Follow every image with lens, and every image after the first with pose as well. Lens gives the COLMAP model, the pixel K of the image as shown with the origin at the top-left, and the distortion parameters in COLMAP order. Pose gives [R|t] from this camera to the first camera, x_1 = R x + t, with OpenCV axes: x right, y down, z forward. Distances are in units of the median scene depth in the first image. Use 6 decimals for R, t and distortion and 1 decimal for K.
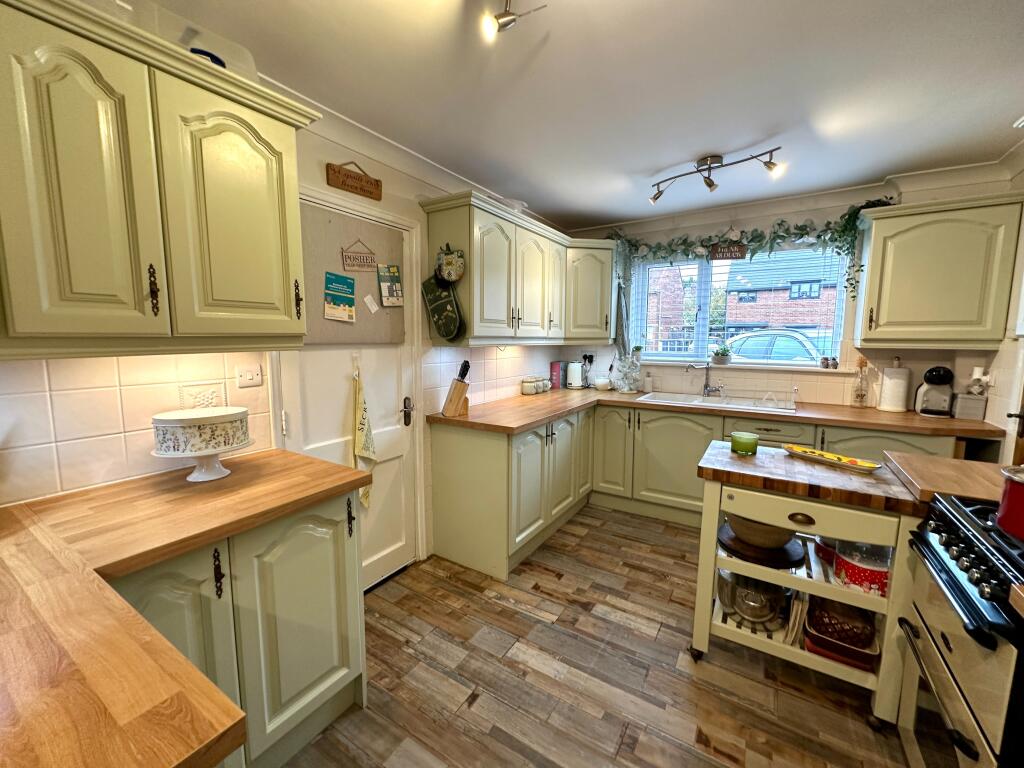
lens RADIAL K [[407.4, 0, 516.1], [0, 407.4, 380.7], [0, 0, 1]] dist [-0.008691, -0.000356]
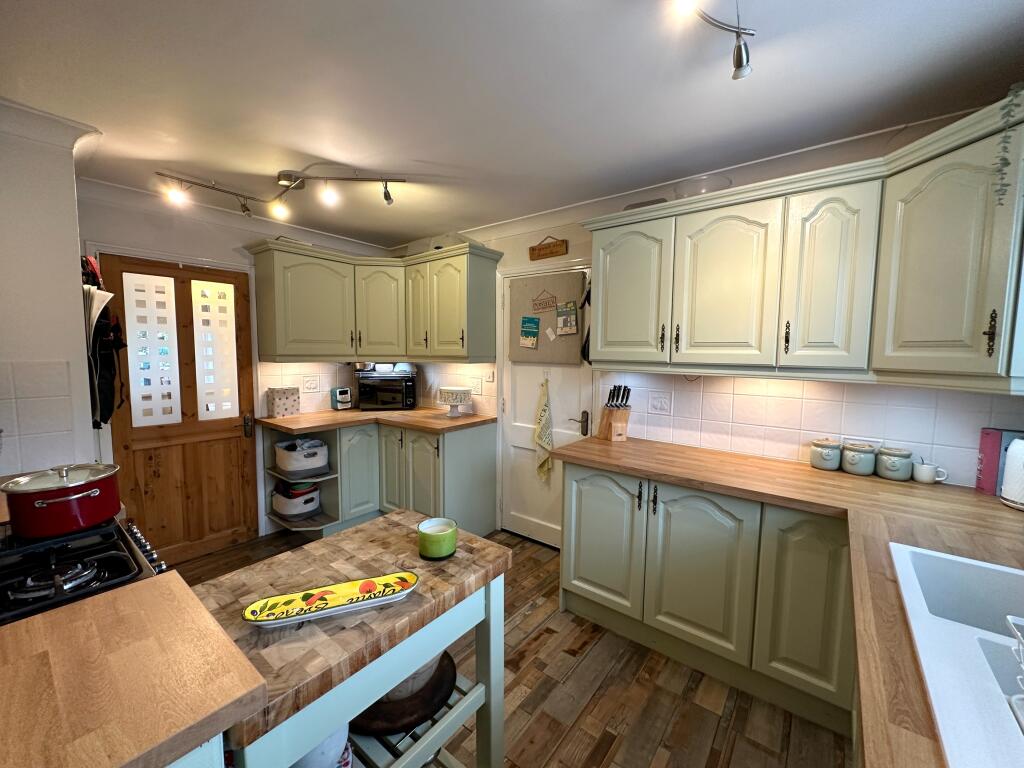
lens RADIAL K [[407.4, 0, 513.8], [0, 407.4, 386.2], [0, 0, 1]] dist [-0.008691, -0.000356]
pose [[-0.101502, 0.074769, -0.992022, 0.985910], [-0.126066, 0.988166, 0.087377, -0.115649], [0.986815, 0.133929, -0.090875, 0.988072]]
